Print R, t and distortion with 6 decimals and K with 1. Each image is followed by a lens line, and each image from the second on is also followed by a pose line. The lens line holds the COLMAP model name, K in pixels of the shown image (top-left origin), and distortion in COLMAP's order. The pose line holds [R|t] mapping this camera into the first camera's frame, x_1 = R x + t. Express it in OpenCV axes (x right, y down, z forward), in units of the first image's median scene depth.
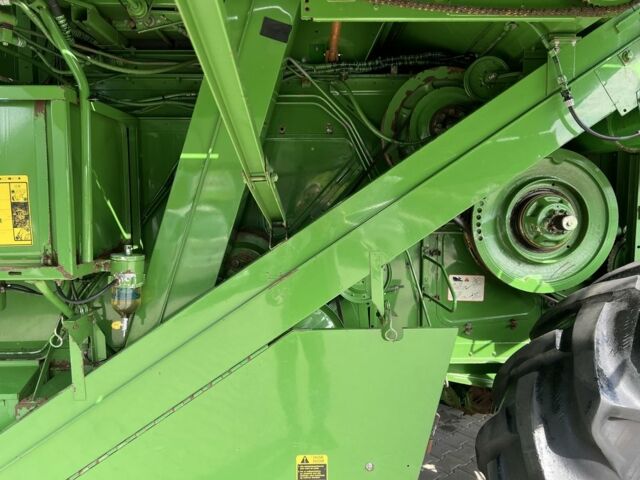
lens RADIAL K [[484.3, 0, 318.2], [0, 484.3, 241.0], [0, 0, 1]] dist [0.059698, -0.071887]
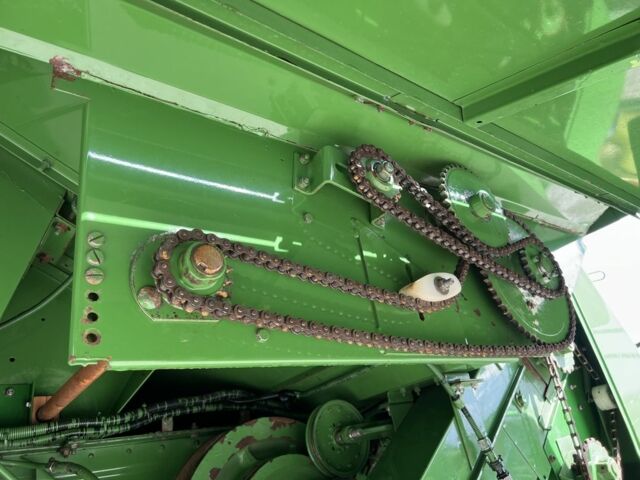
lens RADIAL K [[484.3, 0, 318.2], [0, 484.3, 241.0], [0, 0, 1]] dist [0.059698, -0.071887]
pose [[0.787703, 0.138570, 0.600269, -0.088467], [0.220793, 0.846146, -0.485065, -0.249968], [-0.575130, 0.514622, 0.635916, 0.495471]]
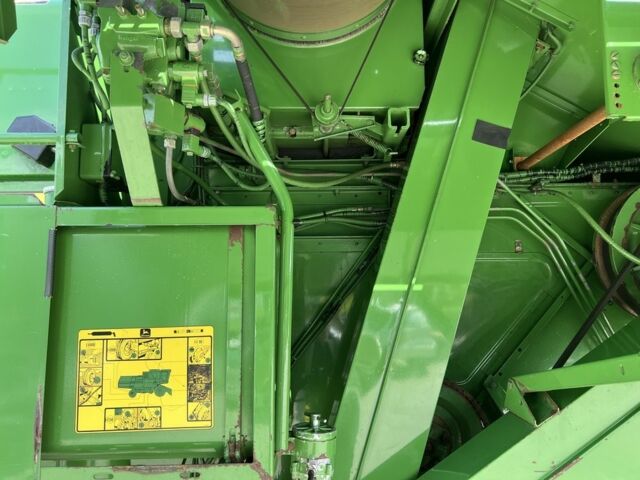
lens RADIAL K [[484.3, 0, 318.2], [0, 484.3, 241.0], [0, 0, 1]] dist [0.059698, -0.071887]
pose [[0.999945, -0.010225, 0.002526, -0.372882], [0.010524, 0.979498, -0.201178, -0.094361], [-0.000418, 0.201194, 0.979551, 0.233186]]
